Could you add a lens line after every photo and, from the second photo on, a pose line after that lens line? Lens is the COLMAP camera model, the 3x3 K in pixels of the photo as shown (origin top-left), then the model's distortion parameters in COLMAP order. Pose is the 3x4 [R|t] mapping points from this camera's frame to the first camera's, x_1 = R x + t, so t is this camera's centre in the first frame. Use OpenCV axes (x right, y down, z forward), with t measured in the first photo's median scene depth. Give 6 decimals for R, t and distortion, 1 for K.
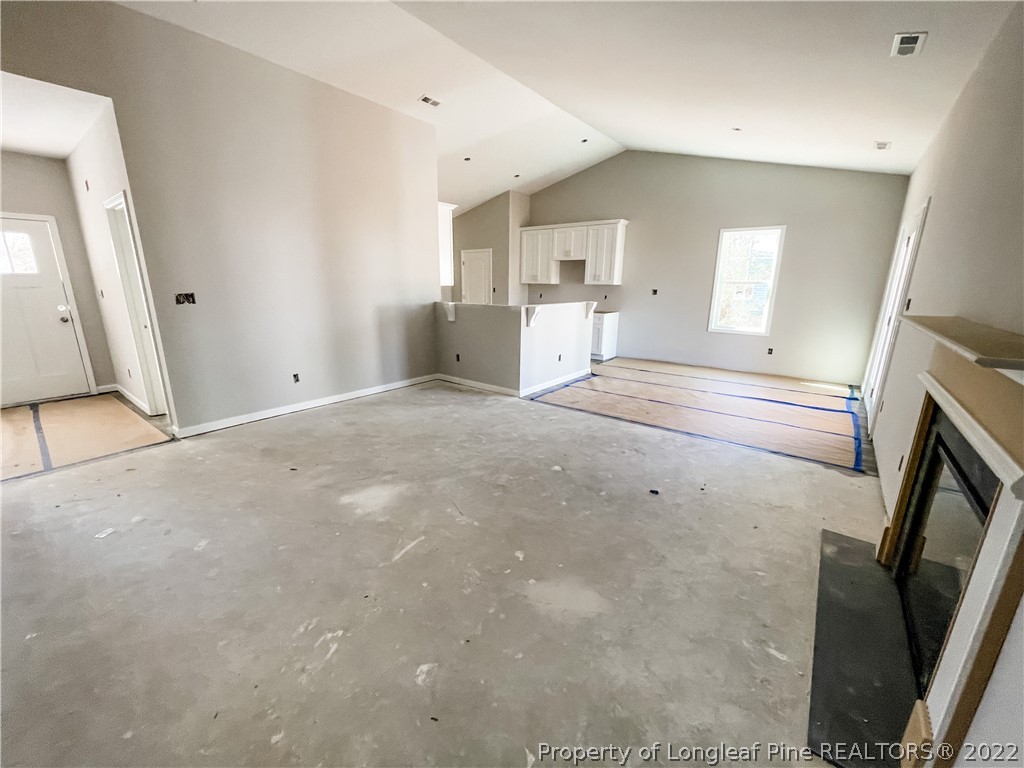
lens RADIAL K [[410.5, 0, 507.1], [0, 410.5, 388.8], [0, 0, 1]] dist [-0.002038, -0.000316]
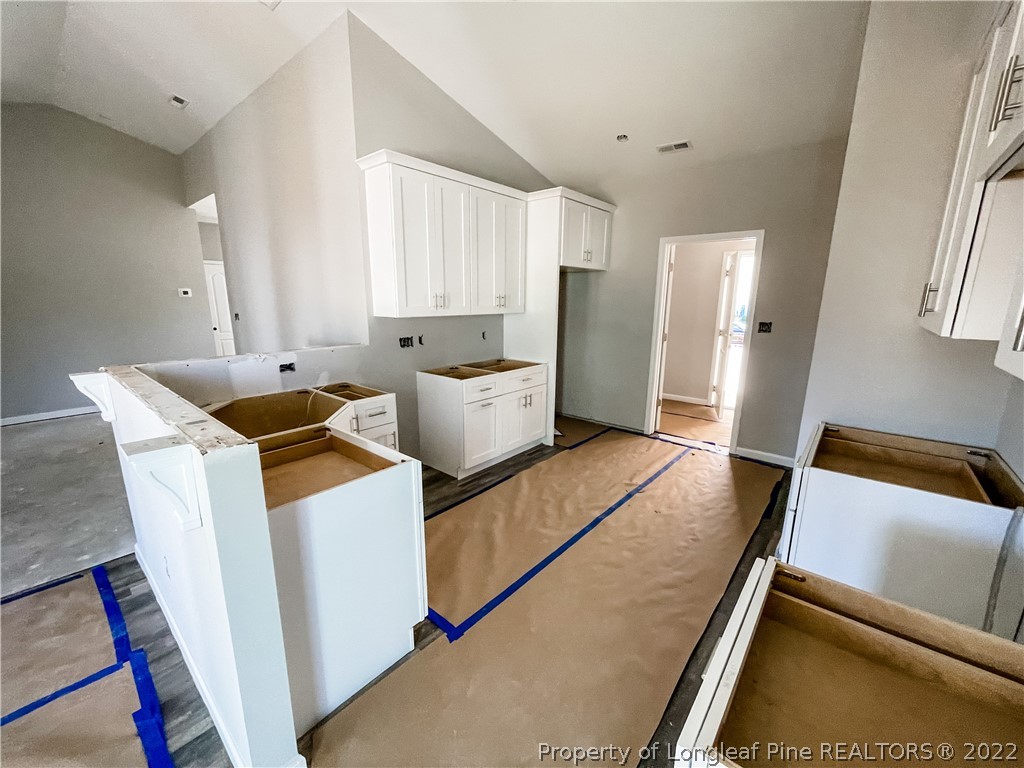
lens RADIAL K [[410.5, 0, 507.1], [0, 410.5, 388.8], [0, 0, 1]] dist [-0.002038, -0.000316]
pose [[-0.038388, 0.208210, -0.977331, 0.388078], [-0.257189, 0.943043, 0.211007, -0.328068], [0.965598, 0.259459, 0.017347, 1.213399]]
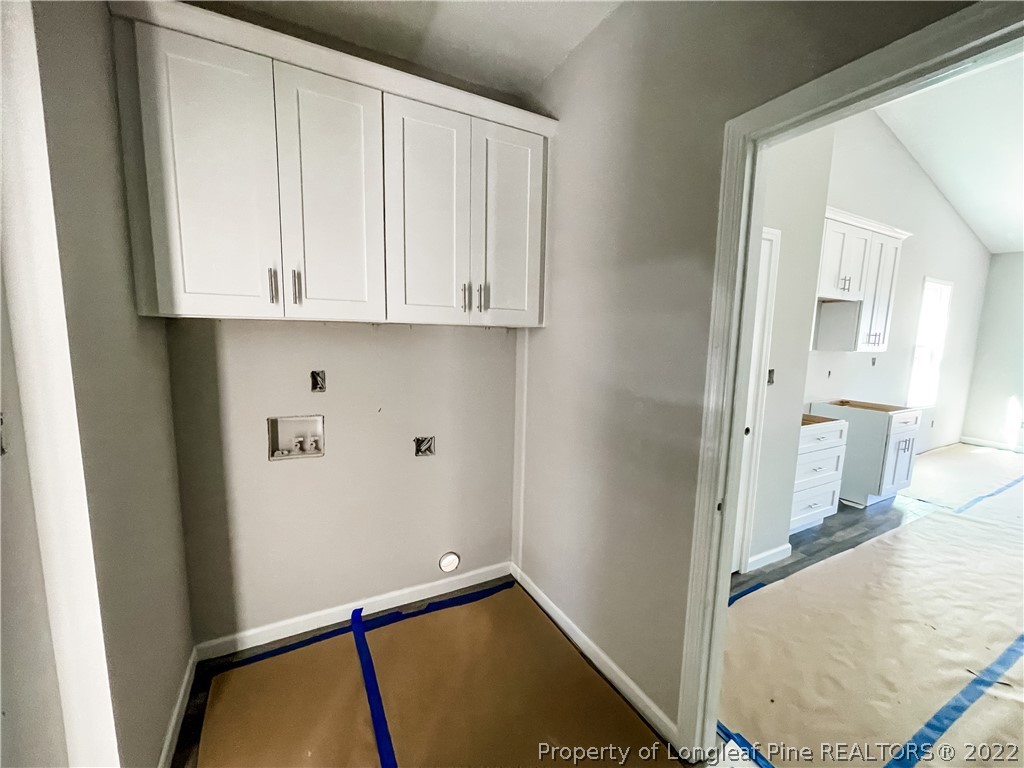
lens RADIAL K [[410.5, 0, 507.1], [0, 410.5, 388.8], [0, 0, 1]] dist [-0.002038, -0.000316]
pose [[0.405994, -0.117294, 0.906317, -0.546679], [0.214062, 0.976345, 0.030465, -0.425666], [-0.888452, 0.181640, 0.421498, 1.584683]]
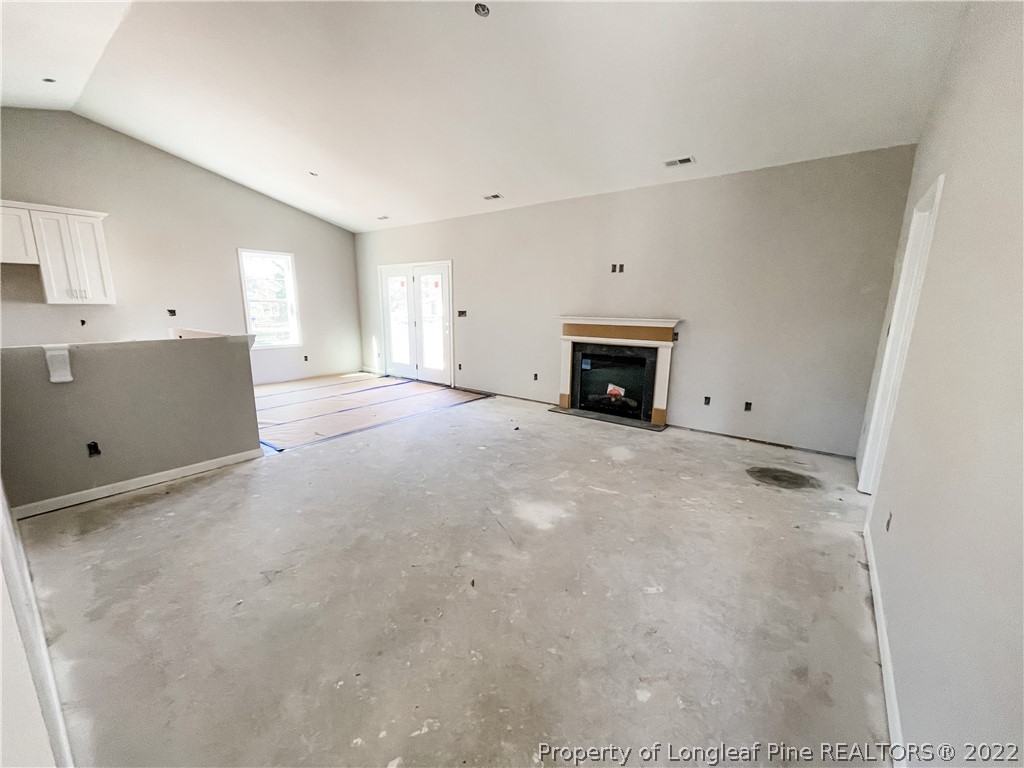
lens RADIAL K [[412.6, 0, 503.5], [0, 412.6, 390.2], [0, 0, 1]] dist [0.001956, 0.000096]
pose [[-0.005331, -0.214437, 0.976723, -0.610996], [0.245246, 0.946627, 0.209168, -0.128078], [-0.969446, 0.240652, 0.047543, 0.461271]]
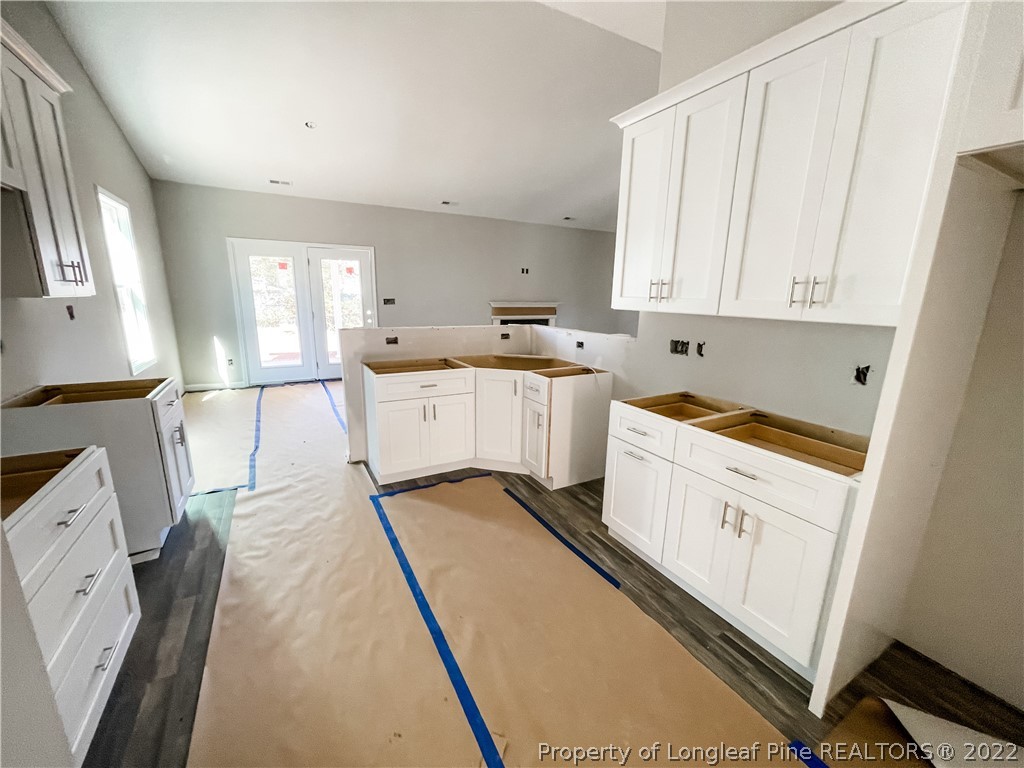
lens RADIAL K [[410.5, 0, 507.1], [0, 410.5, 388.8], [0, 0, 1]] dist [-0.002038, -0.000316]
pose [[-0.921884, -0.112545, 0.370762, -0.207312], [0.072677, 0.889677, 0.450770, -0.402247], [-0.380590, 0.442503, -0.811999, 1.518147]]
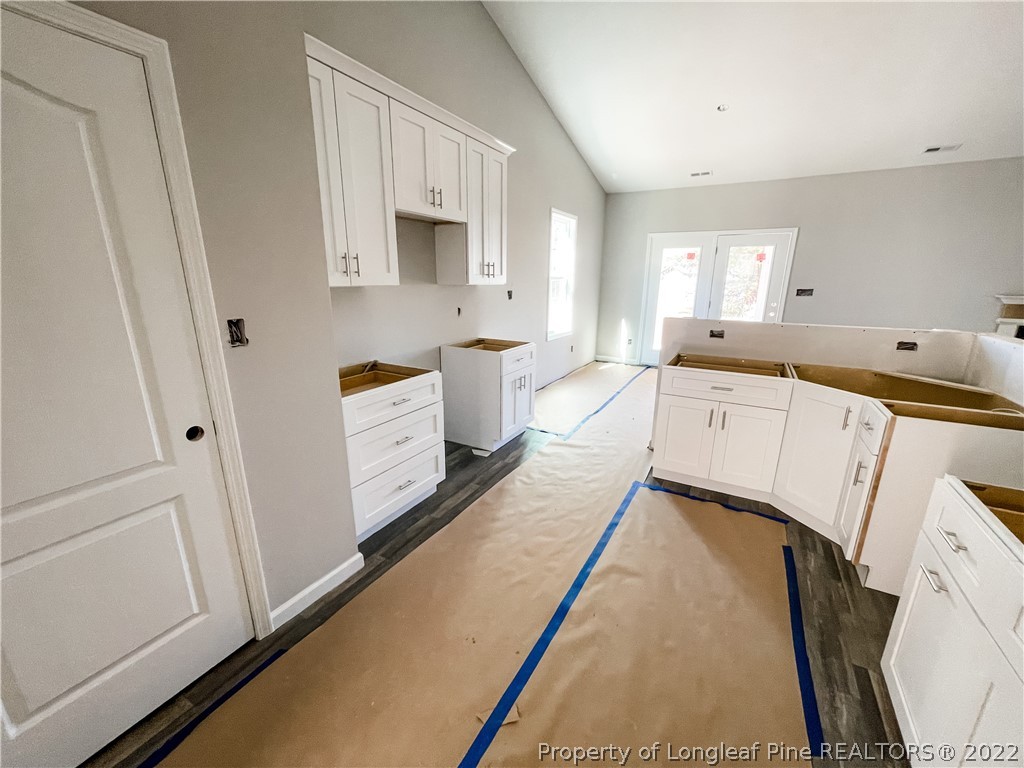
lens RADIAL K [[410.5, 0, 507.1], [0, 410.5, 388.8], [0, 0, 1]] dist [-0.002038, -0.000316]
pose [[-0.146075, -0.268389, 0.952171, -0.316467], [0.243388, 0.923161, 0.297550, -0.368676], [-0.958866, 0.275211, -0.069528, 1.387809]]
